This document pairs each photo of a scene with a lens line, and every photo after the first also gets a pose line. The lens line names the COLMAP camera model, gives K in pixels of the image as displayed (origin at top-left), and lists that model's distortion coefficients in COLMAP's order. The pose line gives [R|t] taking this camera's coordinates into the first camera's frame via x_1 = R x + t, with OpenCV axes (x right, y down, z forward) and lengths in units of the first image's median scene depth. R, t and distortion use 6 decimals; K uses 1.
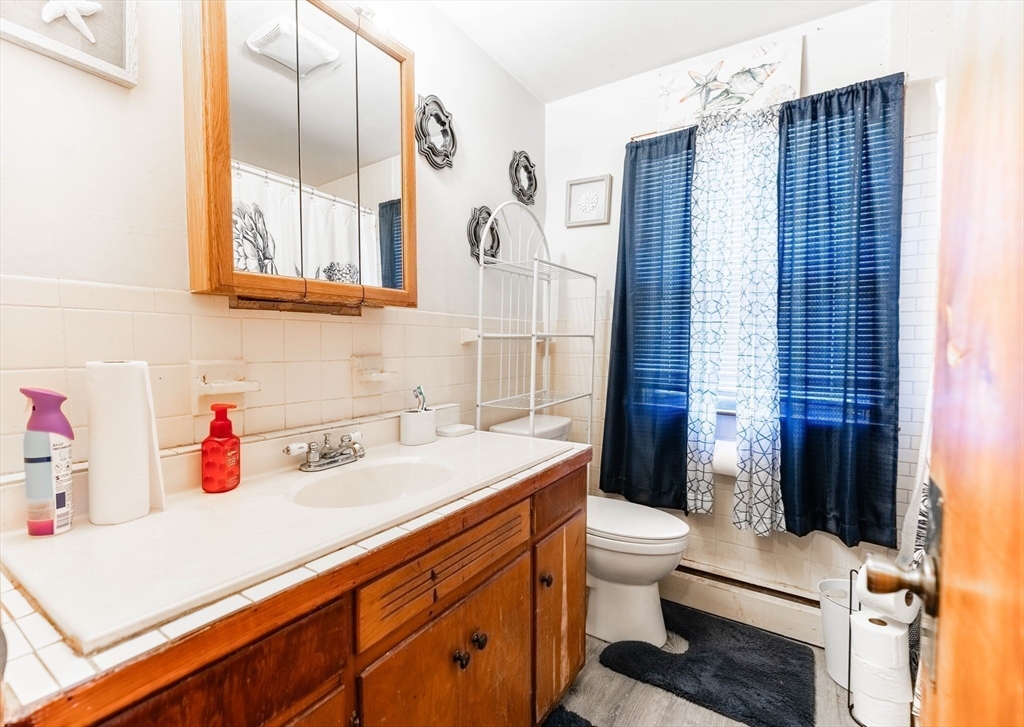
lens RADIAL K [[479.9, 0, 509.8], [0, 479.9, 358.2], [0, 0, 1]] dist [0.003105, 0.000518]
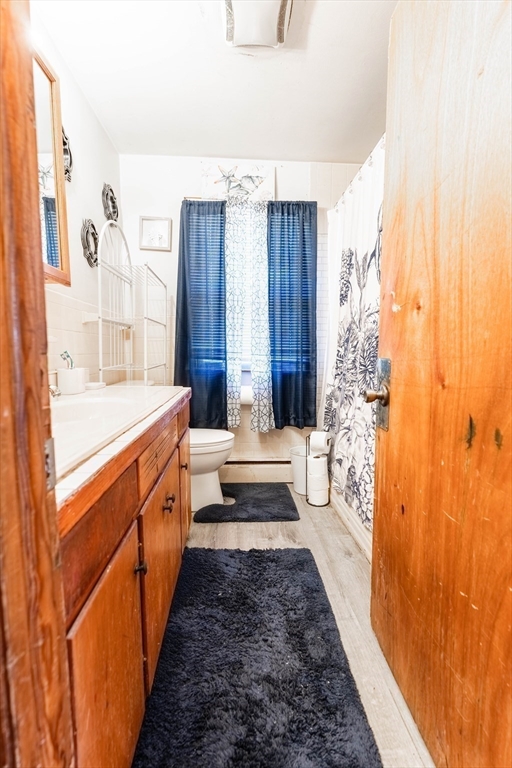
lens RADIAL K [[338.0, 0, 256.1], [0, 338.0, 384.8], [0, 0, 1]] dist [0.007237, -0.001984]
pose [[0.783275, -0.060678, 0.618707, -0.321346], [0.028037, 0.997661, 0.062348, 0.095768], [-0.621042, -0.031489, 0.783144, -0.020553]]
